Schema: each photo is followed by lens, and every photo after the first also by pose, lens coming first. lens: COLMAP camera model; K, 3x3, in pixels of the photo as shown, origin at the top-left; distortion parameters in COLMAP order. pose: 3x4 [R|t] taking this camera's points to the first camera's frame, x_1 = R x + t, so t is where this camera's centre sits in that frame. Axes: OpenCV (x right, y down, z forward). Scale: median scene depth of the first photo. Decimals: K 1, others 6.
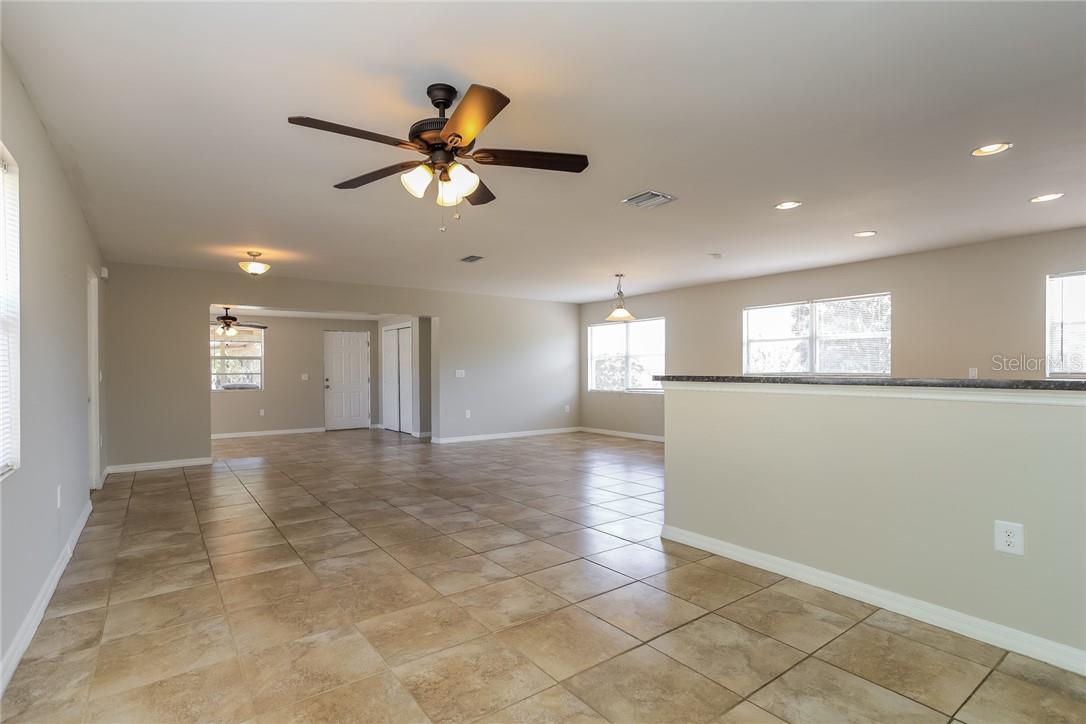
lens RADIAL K [[518.0, 0, 543.0], [0, 518.0, 362.0], [0, 0, 1]] dist [-0.000594, 0.000169]
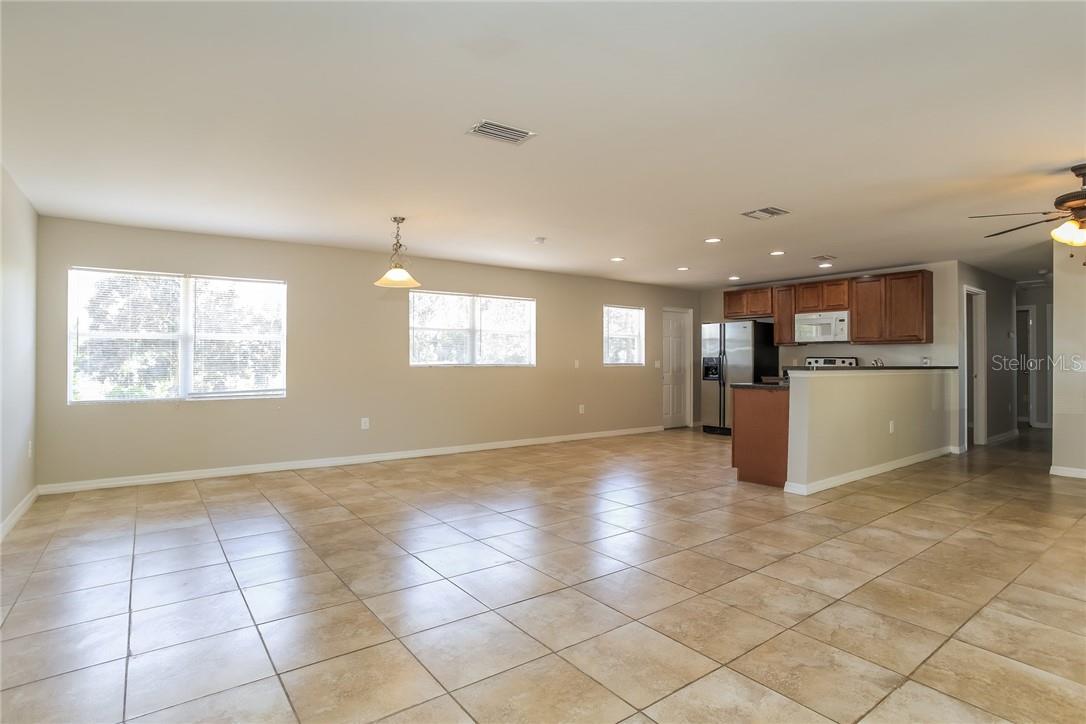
lens RADIAL K [[545.2, 0, 546.0], [0, 545.2, 334.7], [0, 0, 1]] dist [-0.039059, 0.025282]
pose [[-0.001201, 0.043265, 0.999063, -0.836771], [-0.018001, 0.998901, -0.043279, 0.012665], [-0.999837, -0.018036, -0.000421, 1.238428]]
